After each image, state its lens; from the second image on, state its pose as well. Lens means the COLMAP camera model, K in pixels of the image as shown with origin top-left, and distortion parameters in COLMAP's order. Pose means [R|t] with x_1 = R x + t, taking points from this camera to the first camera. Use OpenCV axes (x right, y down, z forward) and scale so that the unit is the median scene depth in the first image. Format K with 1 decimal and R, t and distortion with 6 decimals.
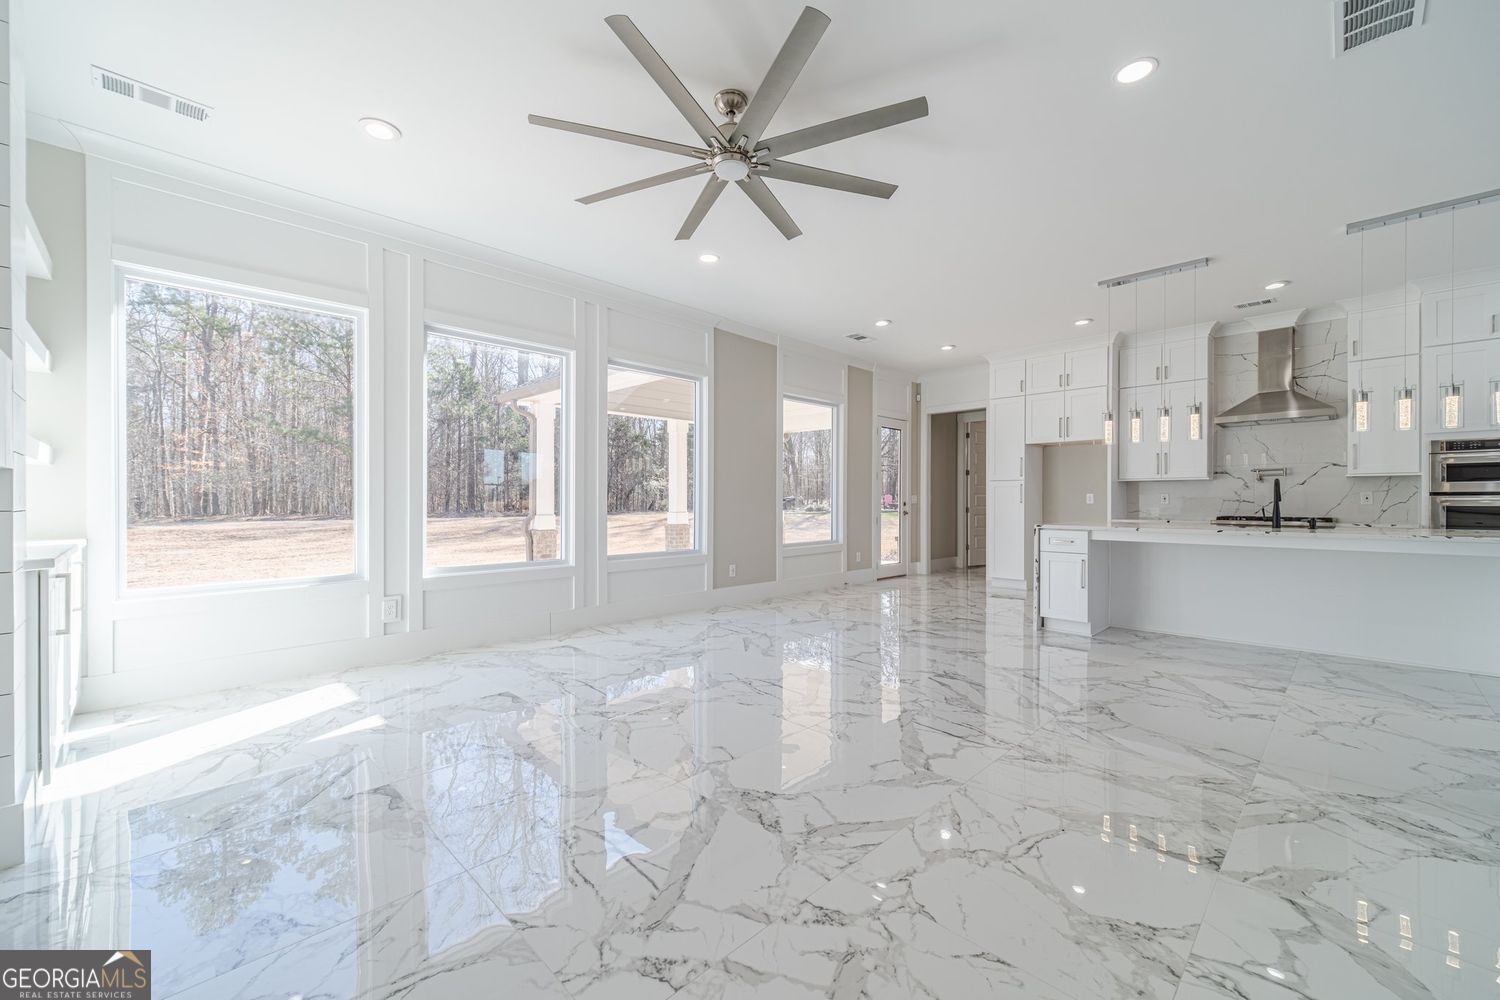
lens RADIAL K [[593.1, 0, 760.3], [0, 593.1, 500.3], [0, 0, 1]] dist [0.009960, -0.001245]
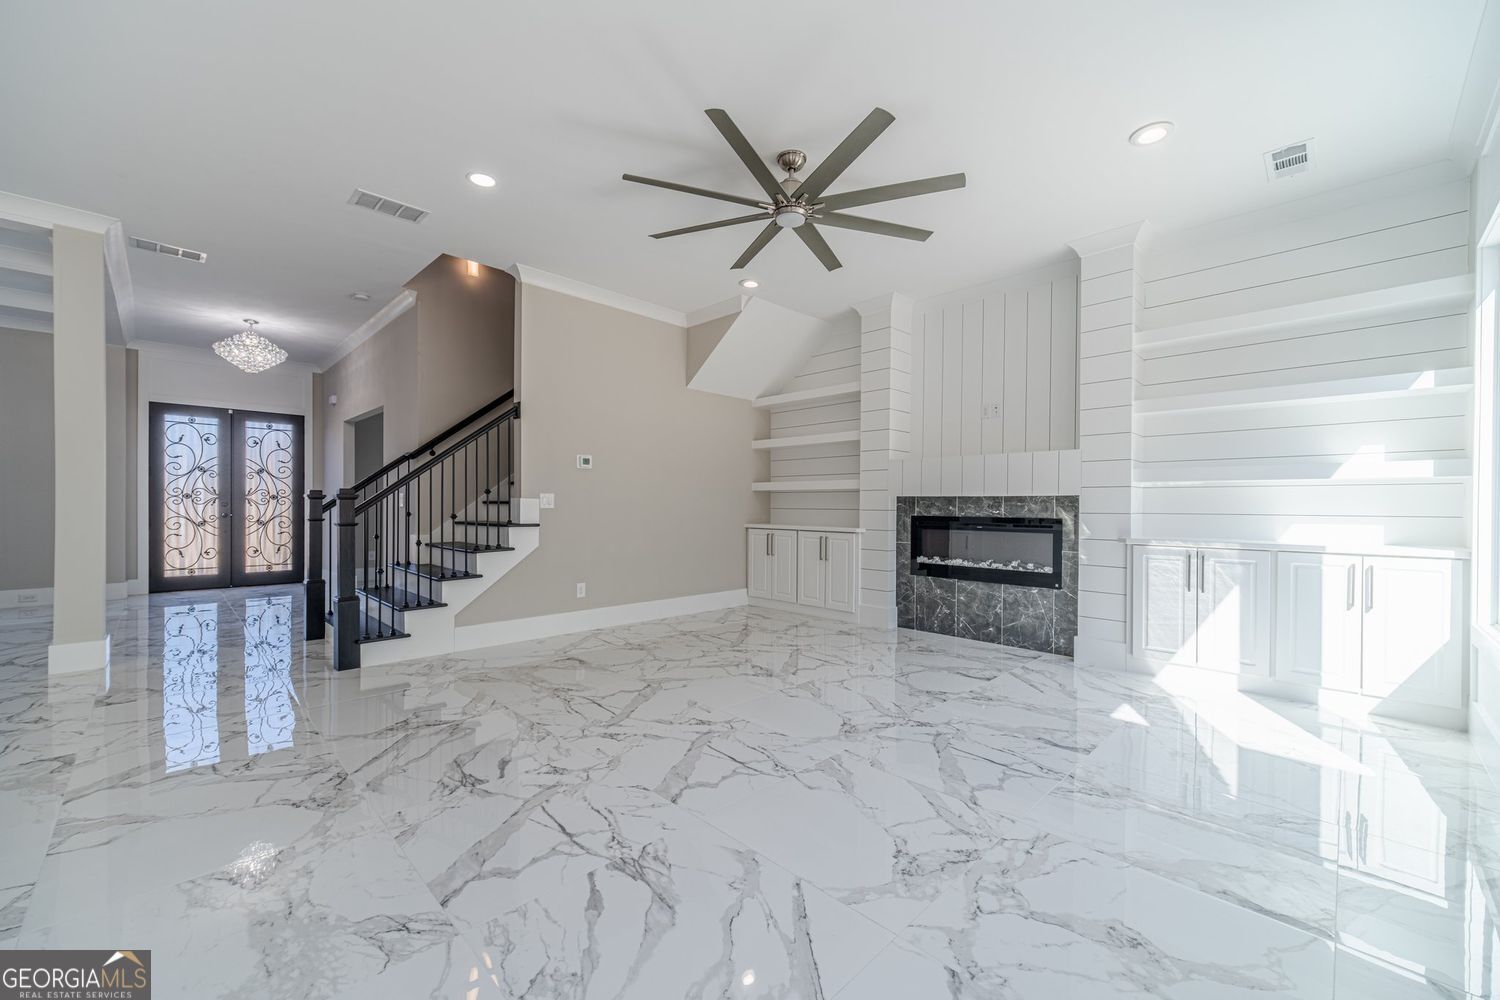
lens RADIAL K [[593.1, 0, 758.5], [0, 593.1, 512.5], [0, 0, 1]] dist [0.009960, -0.001245]
pose [[-0.999968, -0.006310, 0.004824, 0.002243], [-0.006247, 0.999897, 0.012887, -0.000719], [-0.004904, 0.012856, -0.999905, 1.947372]]
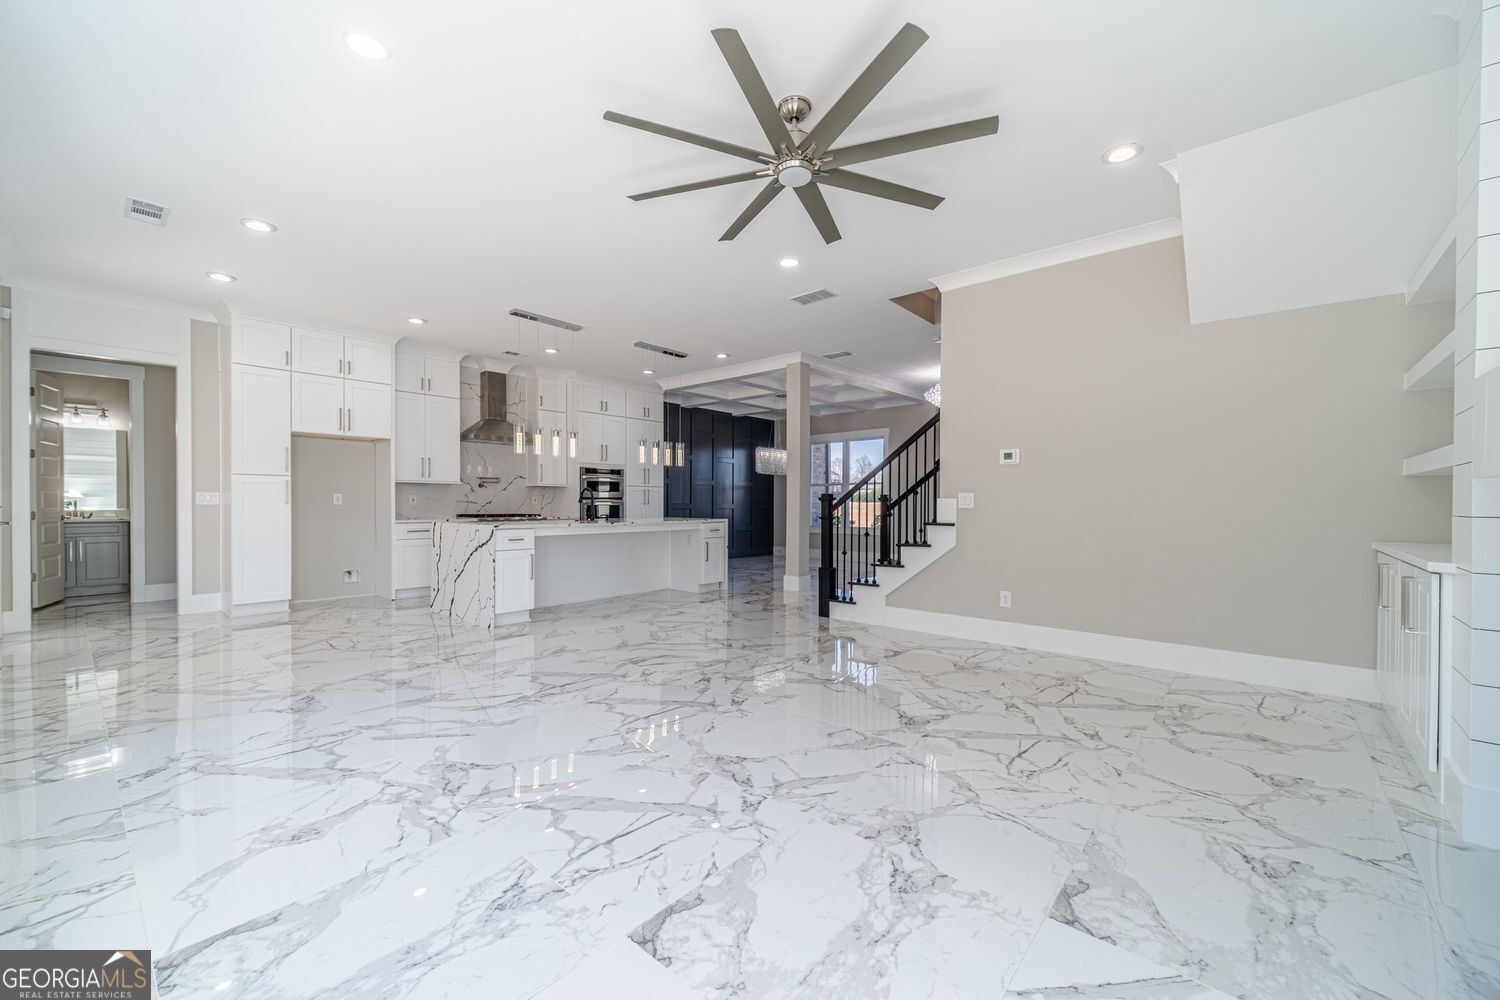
lens RADIAL K [[593.1, 0, 744.4], [0, 593.1, 503.9], [0, 0, 1]] dist [0.009960, -0.001245]
pose [[-0.056273, -0.001168, 0.998415, -0.952489], [-0.004044, 0.999991, 0.000942, 0.002414], [-0.998407, -0.003984, -0.056277, 1.033114]]
